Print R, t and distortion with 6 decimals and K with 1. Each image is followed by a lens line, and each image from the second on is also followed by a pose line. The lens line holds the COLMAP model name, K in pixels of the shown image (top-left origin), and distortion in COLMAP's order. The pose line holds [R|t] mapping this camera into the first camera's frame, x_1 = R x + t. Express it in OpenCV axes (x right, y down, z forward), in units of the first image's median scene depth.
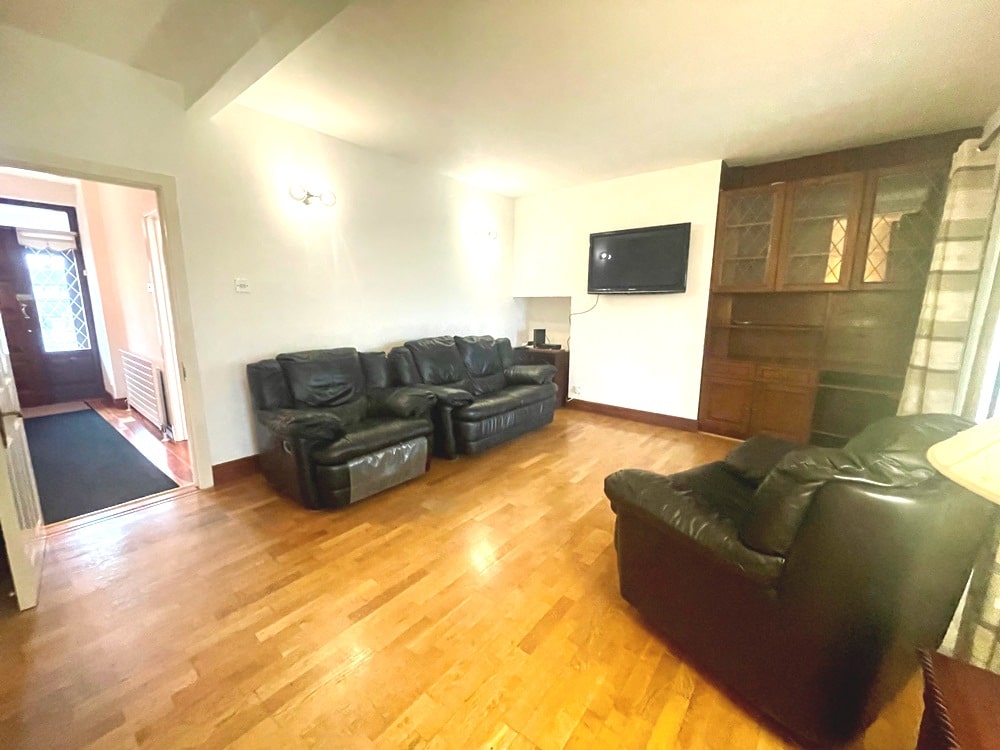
lens RADIAL K [[405.4, 0, 499.0], [0, 405.4, 376.1], [0, 0, 1]] dist [-0.002007, -0.000276]
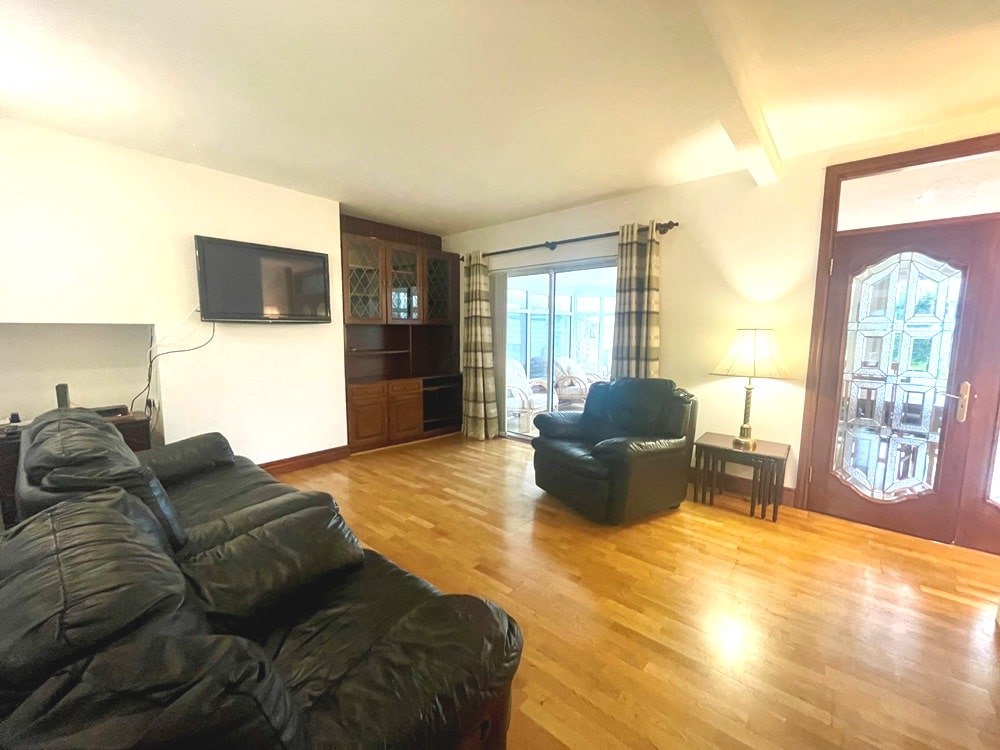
lens RADIAL K [[405.4, 0, 499.0], [0, 405.4, 376.1], [0, 0, 1]] dist [-0.002007, -0.000276]
pose [[0.030755, -0.116772, 0.992683, -0.548170], [0.170152, 0.979268, 0.109922, -0.120653], [-0.984938, 0.165526, 0.049986, 0.581307]]
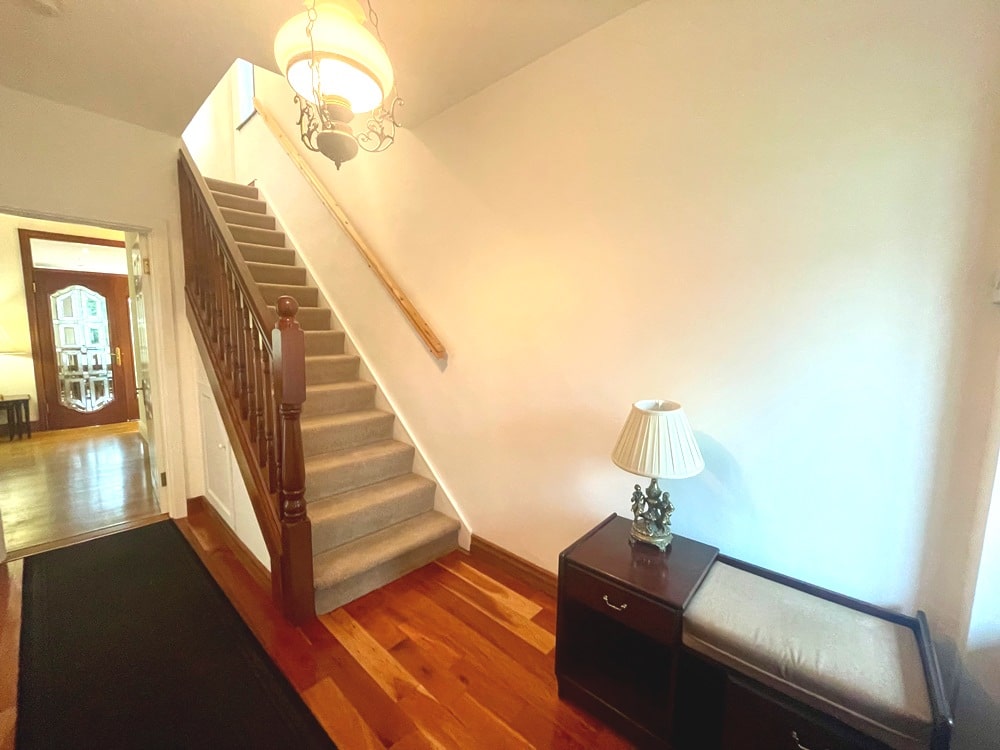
lens RADIAL K [[405.4, 0, 499.0], [0, 405.4, 376.1], [0, 0, 1]] dist [-0.002007, -0.000276]
pose [[-0.998448, -0.025677, 0.049415, -1.557231], [-0.010462, 0.958045, 0.286426, -0.284637], [-0.054696, 0.285465, -0.956827, 1.413435]]
